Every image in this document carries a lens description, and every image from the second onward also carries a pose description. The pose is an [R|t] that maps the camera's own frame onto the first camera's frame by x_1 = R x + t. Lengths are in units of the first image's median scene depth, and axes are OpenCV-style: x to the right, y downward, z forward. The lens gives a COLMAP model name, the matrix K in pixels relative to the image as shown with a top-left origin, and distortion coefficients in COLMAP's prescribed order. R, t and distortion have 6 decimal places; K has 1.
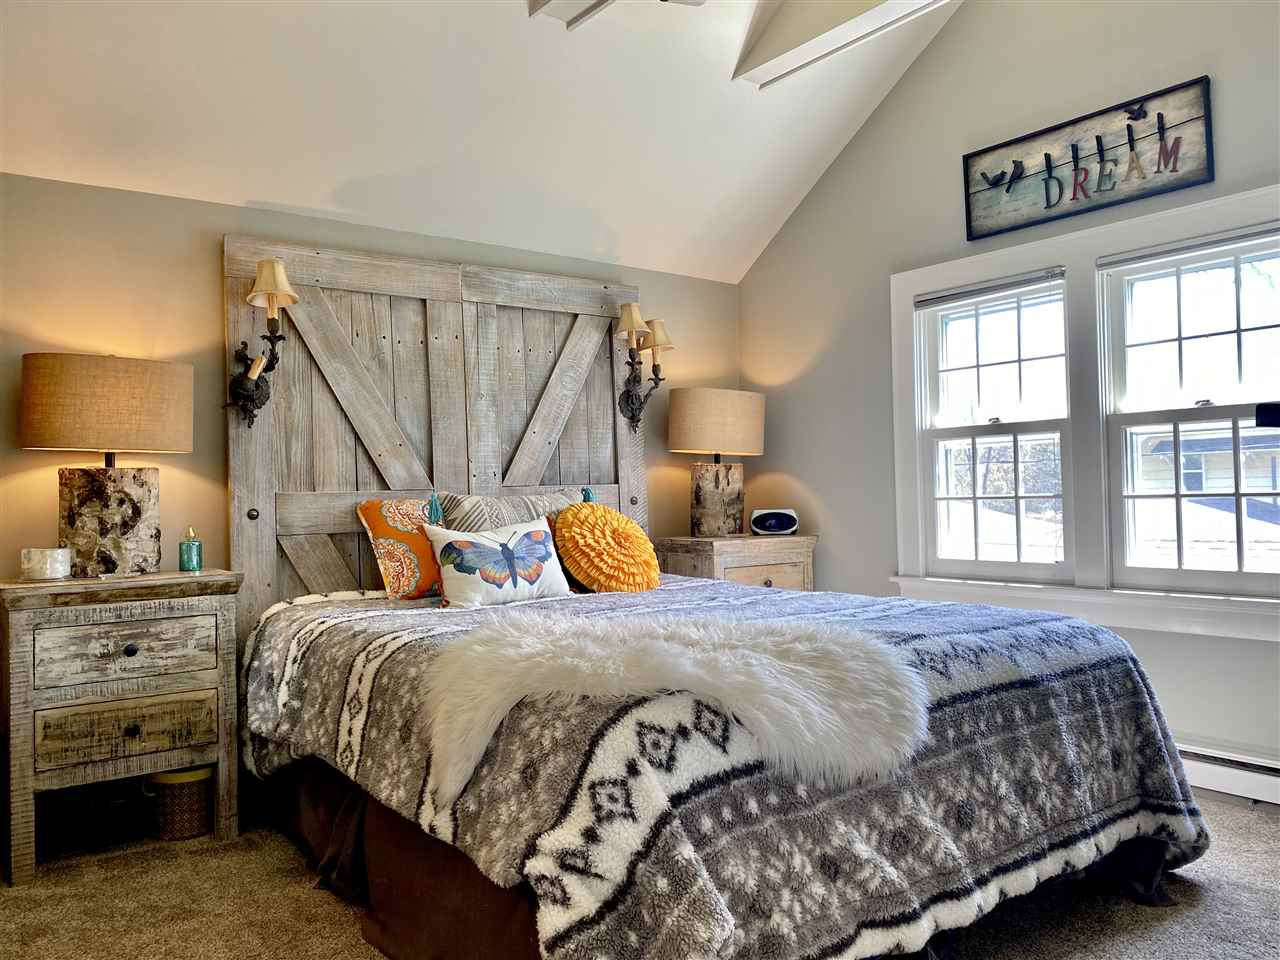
lens RADIAL K [[969.4, 0, 640.0], [0, 969.4, 480.0], [0, 0, 1]] dist [0.005966, -0.003303]
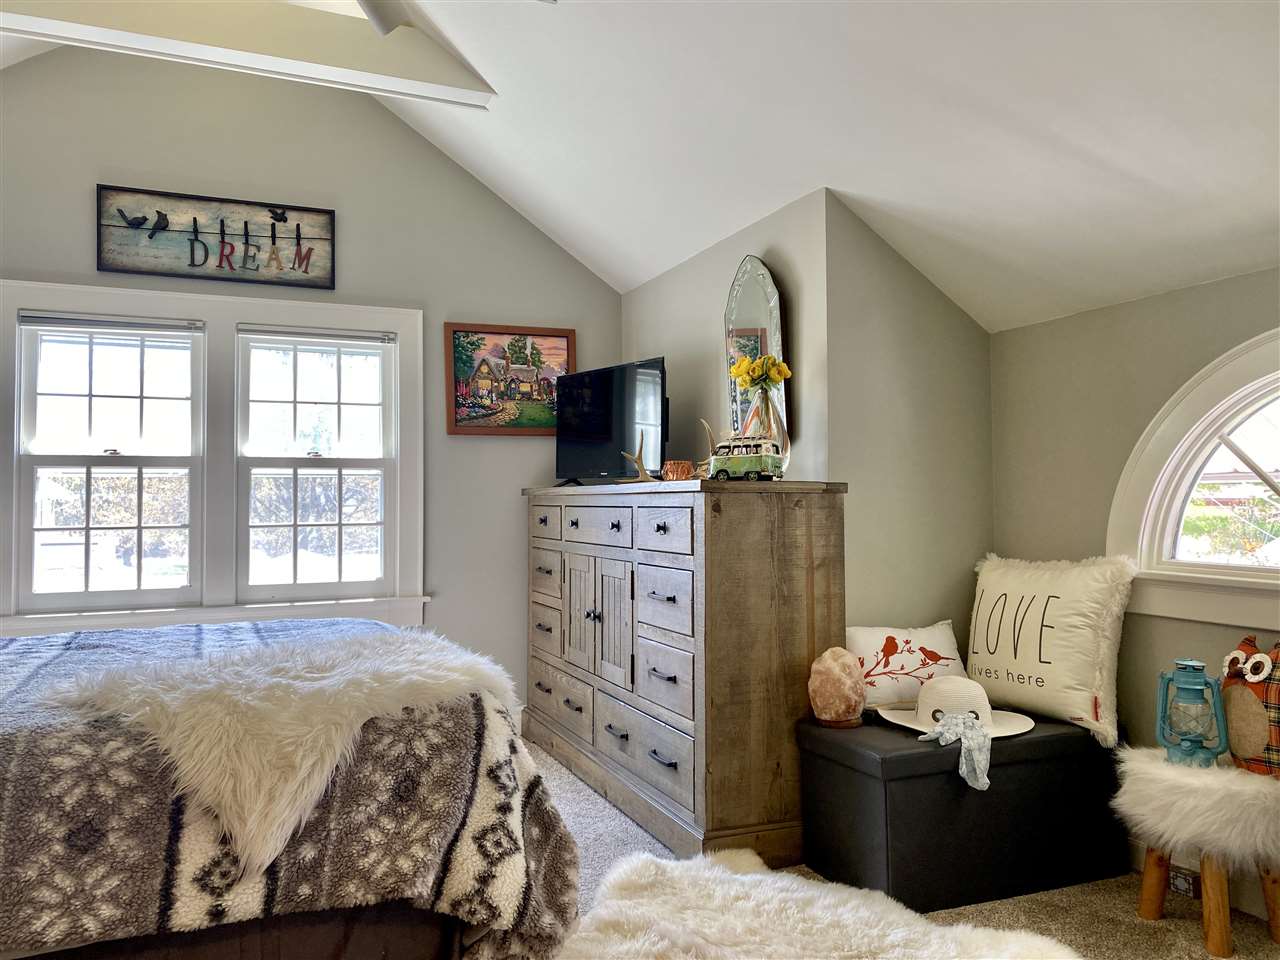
lens RADIAL K [[969.4, 0, 640.0], [0, 969.4, 480.0], [0, 0, 1]] dist [0.005966, -0.003303]
pose [[0.266822, 0.042813, 0.962794, -0.510494], [-0.018568, 0.999056, -0.039279, -0.002178], [-0.963567, -0.007396, 0.267365, 0.212581]]
